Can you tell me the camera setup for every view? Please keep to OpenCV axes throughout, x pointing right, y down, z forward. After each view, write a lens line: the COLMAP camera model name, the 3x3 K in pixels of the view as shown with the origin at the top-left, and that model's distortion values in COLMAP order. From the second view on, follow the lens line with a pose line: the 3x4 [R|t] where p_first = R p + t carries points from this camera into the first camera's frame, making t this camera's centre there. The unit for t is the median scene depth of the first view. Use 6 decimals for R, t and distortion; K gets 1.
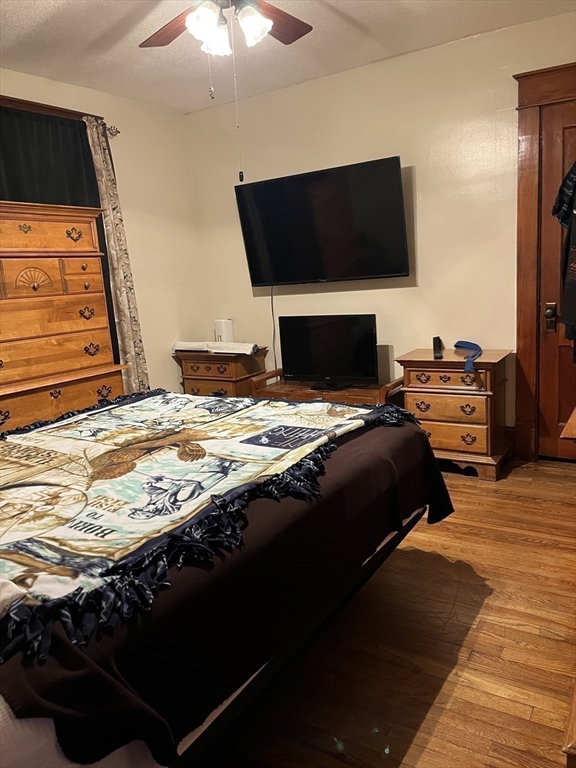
lens RADIAL K [[586.0, 0, 294.6], [0, 586.0, 388.9], [0, 0, 1]] dist [0.026286, -0.008831]
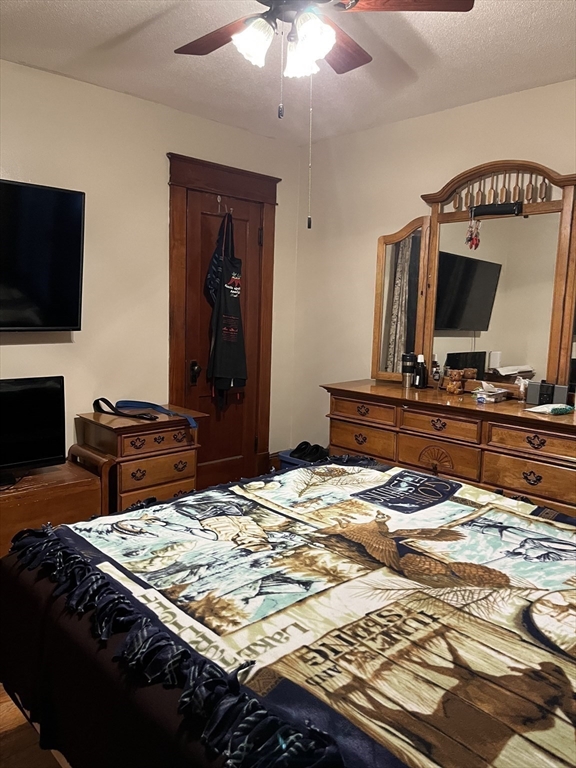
lens RADIAL K [[586.0, 0, 294.6], [0, 586.0, 388.9], [0, 0, 1]] dist [0.026286, -0.008831]
pose [[0.229128, -0.062069, 0.971415, -0.990011], [0.142939, 0.989292, 0.029497, -0.153403], [-0.962844, 0.132095, 0.235546, 0.879061]]
